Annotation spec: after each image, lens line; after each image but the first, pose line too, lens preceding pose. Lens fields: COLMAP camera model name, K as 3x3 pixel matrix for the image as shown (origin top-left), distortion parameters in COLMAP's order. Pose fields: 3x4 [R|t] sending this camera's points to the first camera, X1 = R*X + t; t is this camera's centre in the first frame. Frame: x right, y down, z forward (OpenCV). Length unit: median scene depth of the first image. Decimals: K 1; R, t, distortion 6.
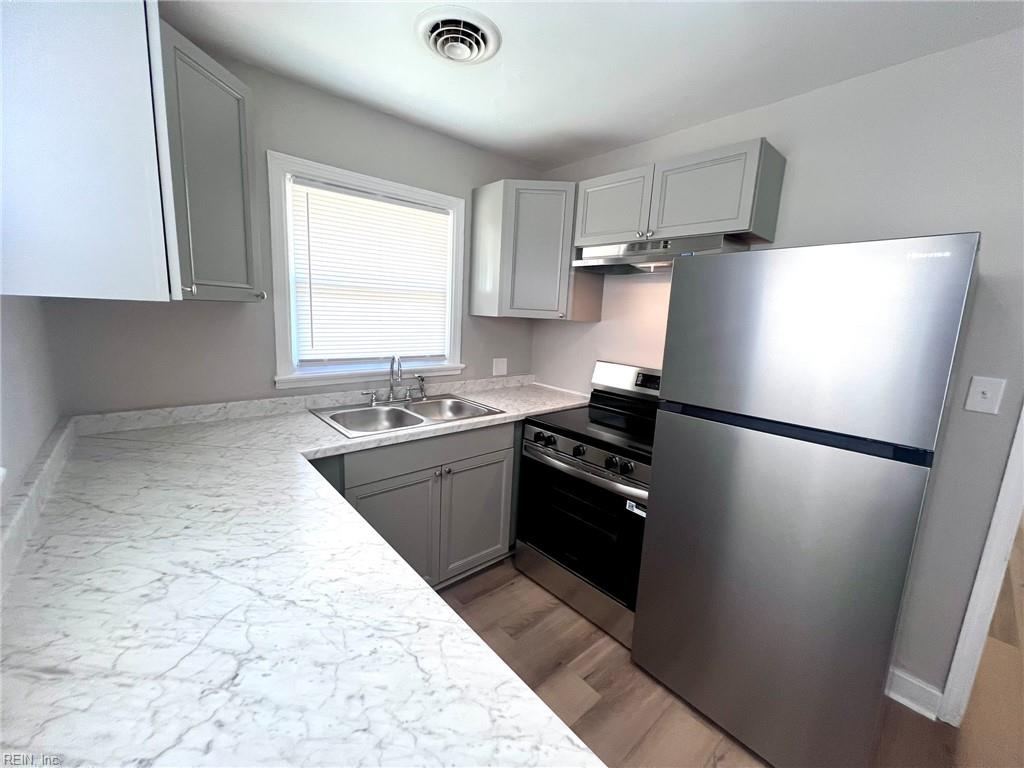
lens RADIAL K [[407.1, 0, 512.0], [0, 407.1, 384.0], [0, 0, 1]] dist [-0.000067, 0.000228]
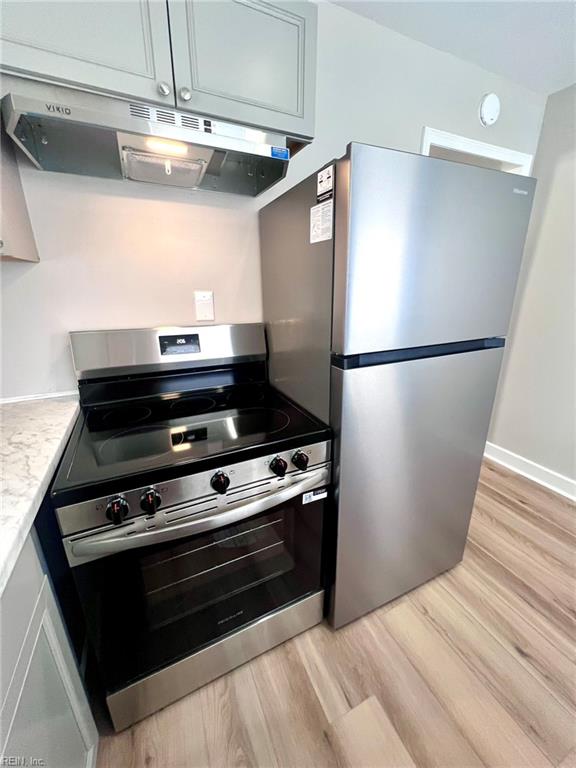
lens RADIAL K [[306.6, 0, 288.0], [0, 306.6, 384.0], [0, 0, 1]] dist [-0.000538, -0.000074]
pose [[0.271911, -0.348575, 0.896973, -0.137165], [0.173671, 0.934562, 0.310536, -0.075755], [-0.946521, 0.071340, 0.314655, 0.646323]]
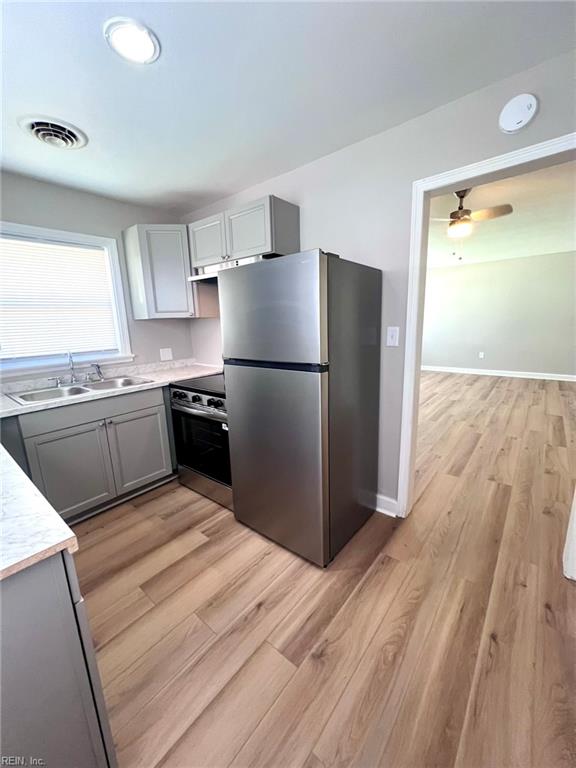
lens RADIAL K [[305.3, 0, 291.2], [0, 305.3, 385.1], [0, 0, 1]] dist [-0.000067, 0.000228]
pose [[0.982406, -0.111813, 0.149589, 0.302992], [0.106180, 0.993321, 0.045152, 0.083899], [-0.153638, -0.028474, 0.987717, -0.190386]]
